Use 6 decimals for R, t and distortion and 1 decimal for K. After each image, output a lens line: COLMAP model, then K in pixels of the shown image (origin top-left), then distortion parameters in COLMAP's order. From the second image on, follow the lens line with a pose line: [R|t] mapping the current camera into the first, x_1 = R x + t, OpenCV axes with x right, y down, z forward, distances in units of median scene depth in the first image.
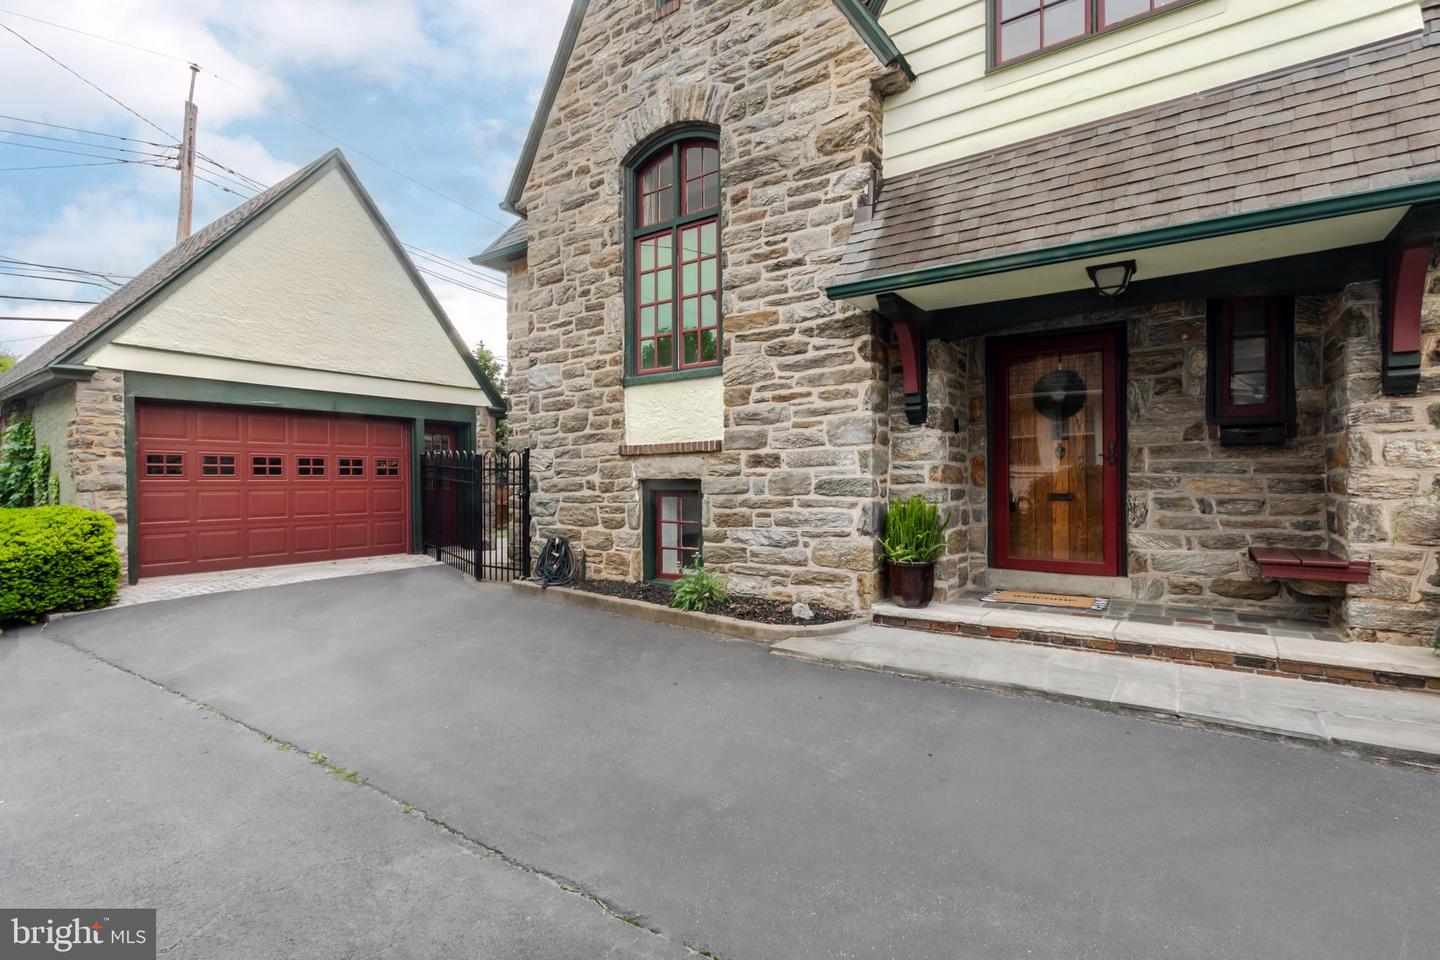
lens RADIAL K [[686.2, 0, 719.5], [0, 686.2, 481.7], [0, 0, 1]] dist [0.001578, 0.000763]
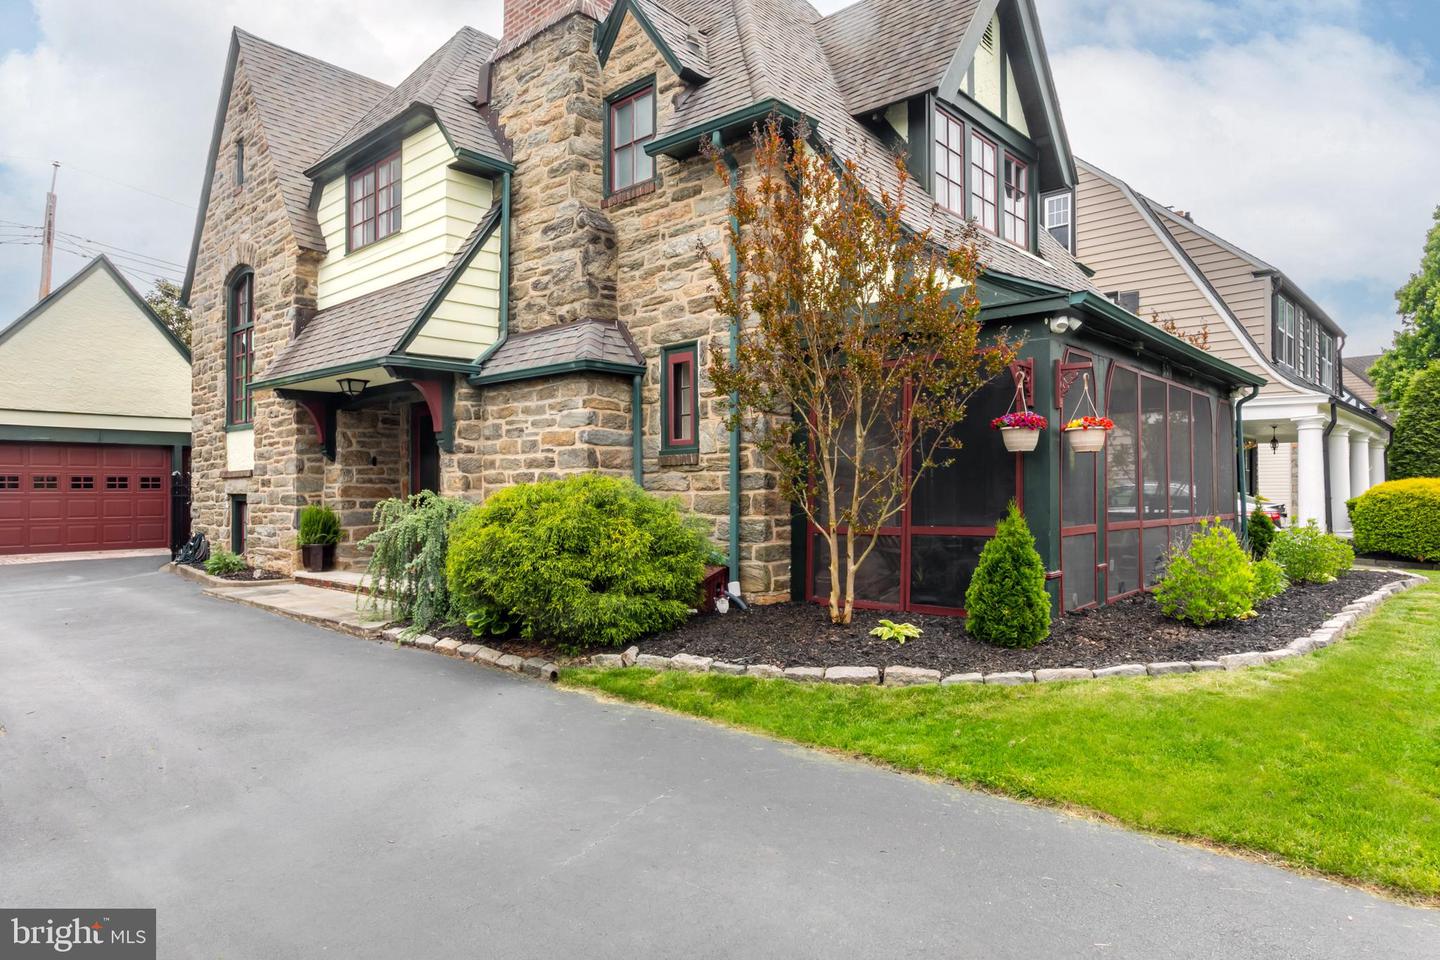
lens RADIAL K [[809.1, 0, 720.0], [0, 809.1, 480.0], [0, 0, 1]] dist [-0.004444, -0.000074]
pose [[0.995663, 0.001494, -0.093024, 1.423742], [-0.002731, 0.999909, -0.013179, -0.016753], [0.092996, 0.013376, 0.995577, -0.850886]]
